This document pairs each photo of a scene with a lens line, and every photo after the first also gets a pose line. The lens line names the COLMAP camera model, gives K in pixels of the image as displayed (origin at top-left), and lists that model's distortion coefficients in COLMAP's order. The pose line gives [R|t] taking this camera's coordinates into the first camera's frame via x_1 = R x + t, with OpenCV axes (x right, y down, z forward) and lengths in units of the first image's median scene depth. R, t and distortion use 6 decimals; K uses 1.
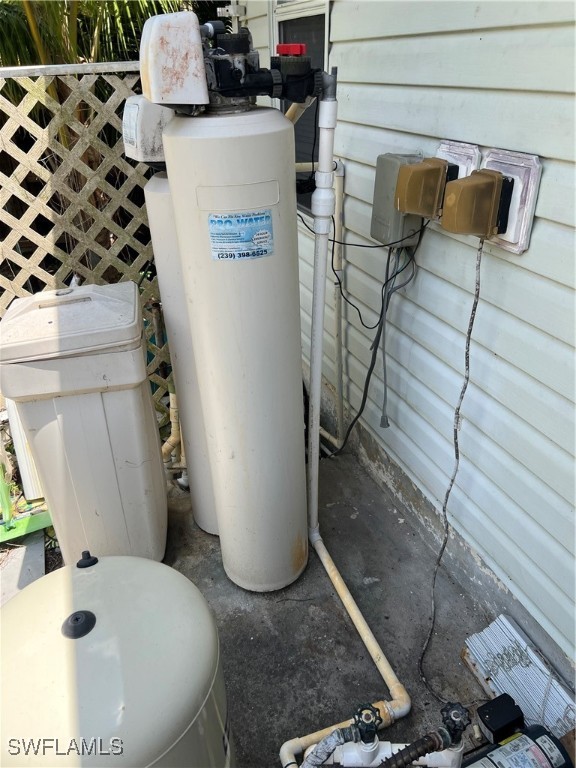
lens RADIAL K [[578.5, 0, 288.0], [0, 578.5, 384.0], [0, 0, 1]] dist [0.007254, -0.003284]
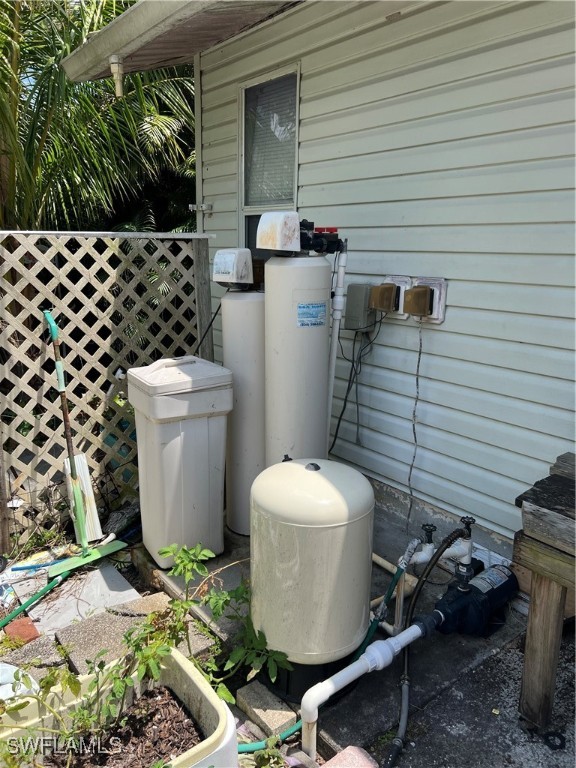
lens RADIAL K [[578.5, 0, 288.0], [0, 578.5, 384.0], [0, 0, 1]] dist [0.007254, -0.003284]
pose [[0.950838, -0.027357, 0.308477, -0.608039], [0.110944, 0.960068, -0.256828, 0.363201], [-0.289133, 0.278426, 0.915905, -0.546548]]
